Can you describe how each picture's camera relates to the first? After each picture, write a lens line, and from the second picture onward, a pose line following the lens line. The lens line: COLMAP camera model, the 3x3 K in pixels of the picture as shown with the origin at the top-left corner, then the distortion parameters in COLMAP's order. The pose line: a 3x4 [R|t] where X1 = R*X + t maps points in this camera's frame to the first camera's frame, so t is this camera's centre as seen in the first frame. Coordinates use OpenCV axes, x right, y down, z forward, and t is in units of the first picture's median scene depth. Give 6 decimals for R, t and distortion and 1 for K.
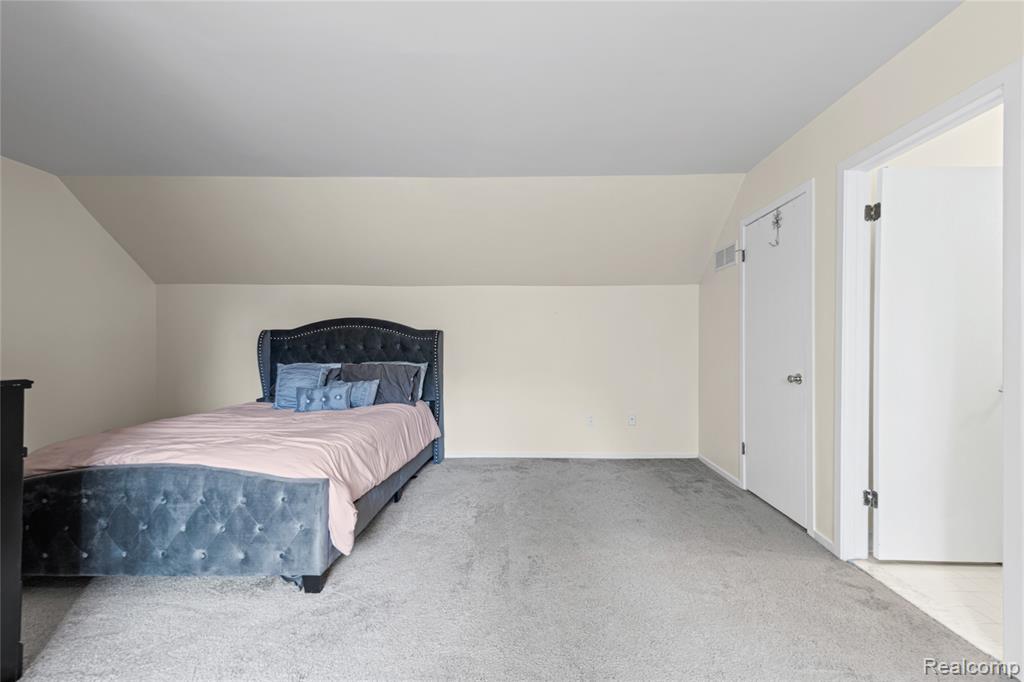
lens RADIAL K [[409.3, 0, 529.0], [0, 409.3, 346.2], [0, 0, 1]] dist [0.013912, -0.001599]
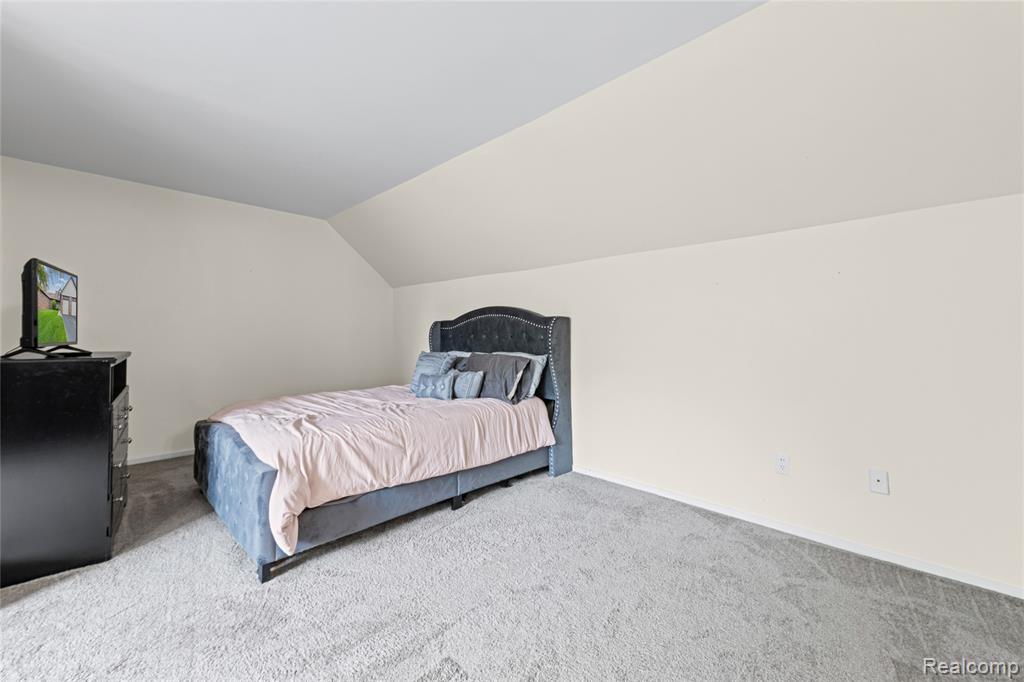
lens RADIAL K [[409.3, 0, 511.5], [0, 409.3, 337.6], [0, 0, 1]] dist [0.013912, -0.001599]
pose [[0.720247, 0.004540, -0.693703, 0.301220], [-0.002335, 0.999989, 0.004119, 0.000983], [0.693714, -0.001347, 0.720249, 0.348132]]
